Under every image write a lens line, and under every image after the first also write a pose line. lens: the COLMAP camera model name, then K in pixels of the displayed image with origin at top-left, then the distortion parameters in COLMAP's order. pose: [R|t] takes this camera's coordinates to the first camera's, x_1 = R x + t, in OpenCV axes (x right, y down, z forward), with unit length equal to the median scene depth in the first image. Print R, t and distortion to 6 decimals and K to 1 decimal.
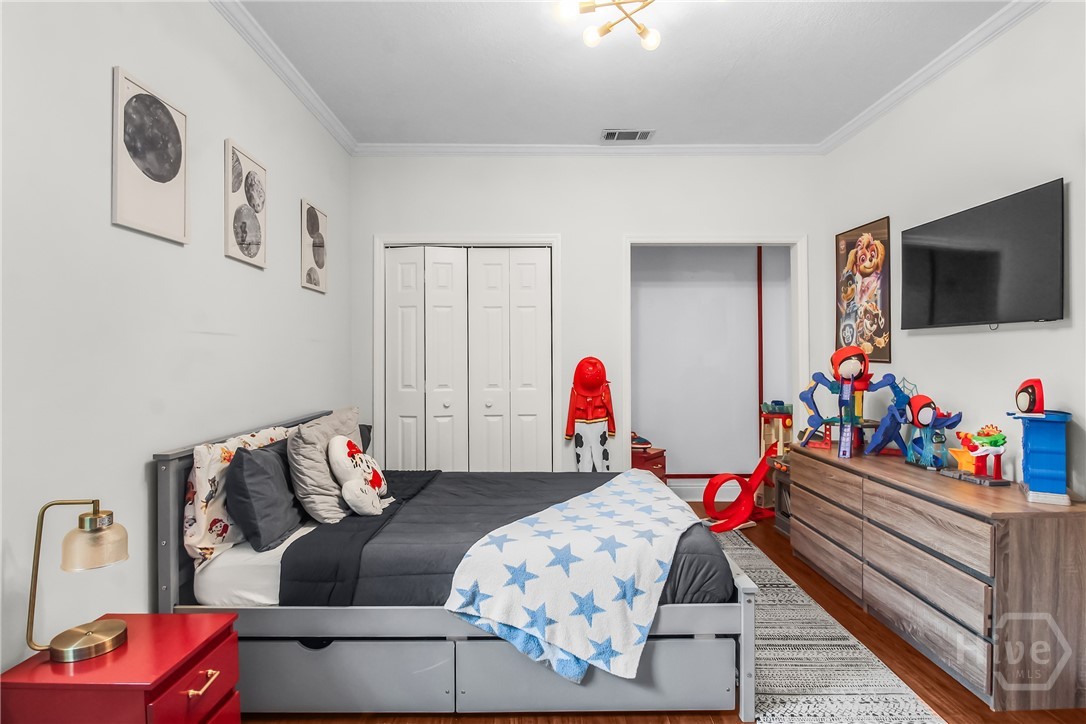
lens RADIAL K [[561.0, 0, 543.6], [0, 561.0, 349.6], [0, 0, 1]] dist [0.001706, -0.010155]
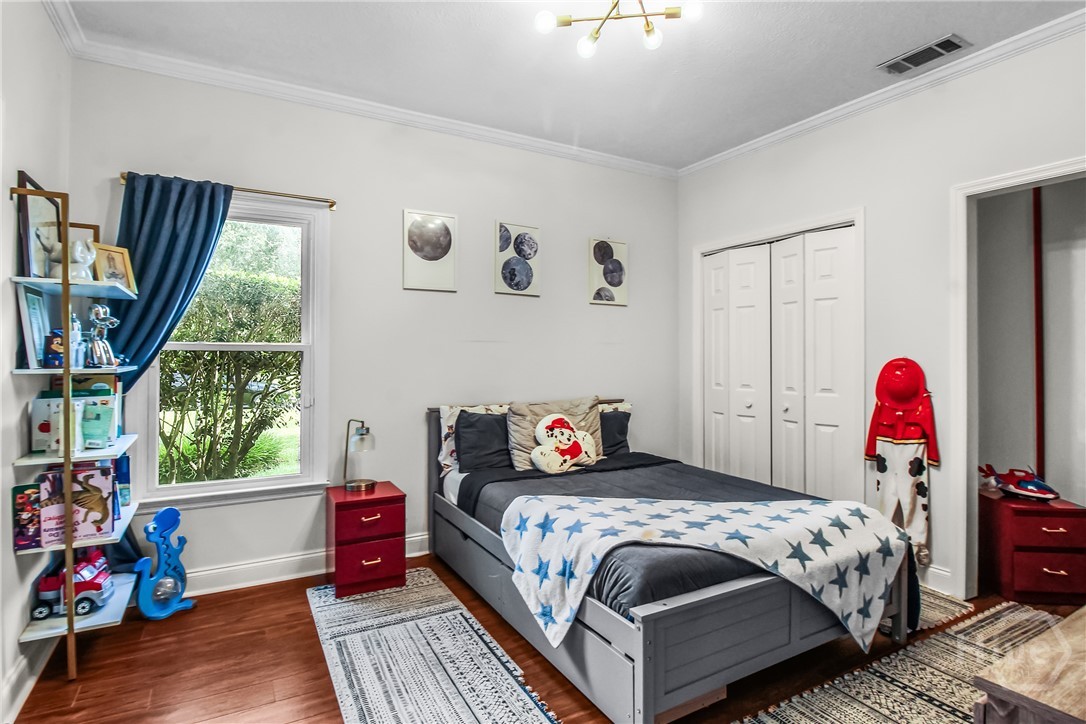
lens RADIAL K [[556.7, 0, 547.5], [0, 556.7, 339.2], [0, 0, 1]] dist [-0.000772, -0.011285]
pose [[0.478658, -0.025121, -0.877642, 0.868365], [0.006696, 0.999666, -0.024962, 0.006748], [0.877976, 0.006072, 0.478666, 0.356877]]
